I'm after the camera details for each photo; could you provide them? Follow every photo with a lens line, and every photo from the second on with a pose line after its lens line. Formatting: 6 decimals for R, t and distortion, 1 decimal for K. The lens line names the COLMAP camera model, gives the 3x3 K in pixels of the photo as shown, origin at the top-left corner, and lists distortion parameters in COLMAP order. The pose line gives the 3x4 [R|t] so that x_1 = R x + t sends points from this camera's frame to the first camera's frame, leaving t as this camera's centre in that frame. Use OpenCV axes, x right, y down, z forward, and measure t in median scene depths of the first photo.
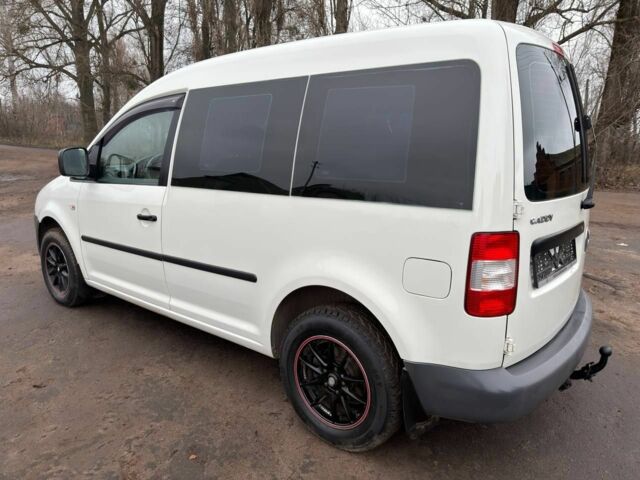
lens RADIAL K [[445.2, 0, 320.0], [0, 445.2, 240.0], [0, 0, 1]] dist [0.004852, -0.021990]
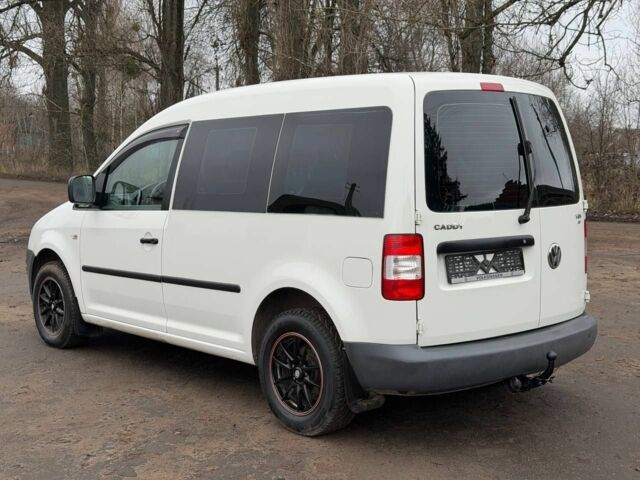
lens RADIAL K [[882.6, 0, 320.0], [0, 882.6, 240.0], [0, 0, 1]] dist [0.021174, 0.086533]
pose [[0.984746, 0.000575, -0.173998, 0.362272], [-0.022478, 0.992036, -0.123935, 0.194950], [0.172541, 0.125956, 0.976916, -0.944678]]
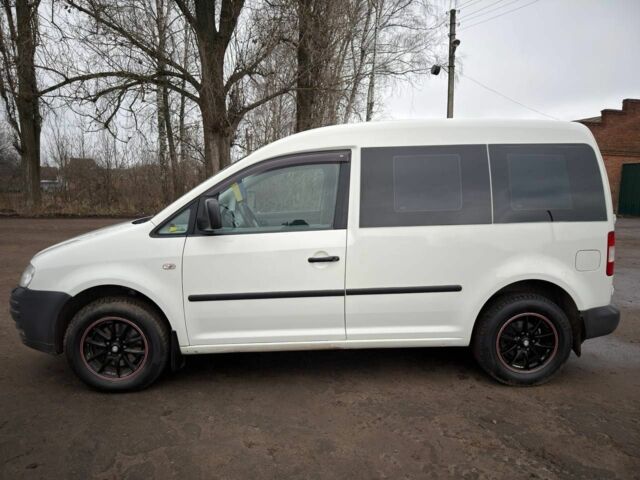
lens RADIAL K [[440.8, 0, 320.0], [0, 440.8, 240.0], [0, 0, 1]] dist [0.073041, -0.129814]
pose [[0.768883, -0.099451, 0.631608, -1.088086], [0.151532, 0.988030, -0.028895, -0.068525], [-0.621174, 0.117926, 0.774749, 0.165631]]
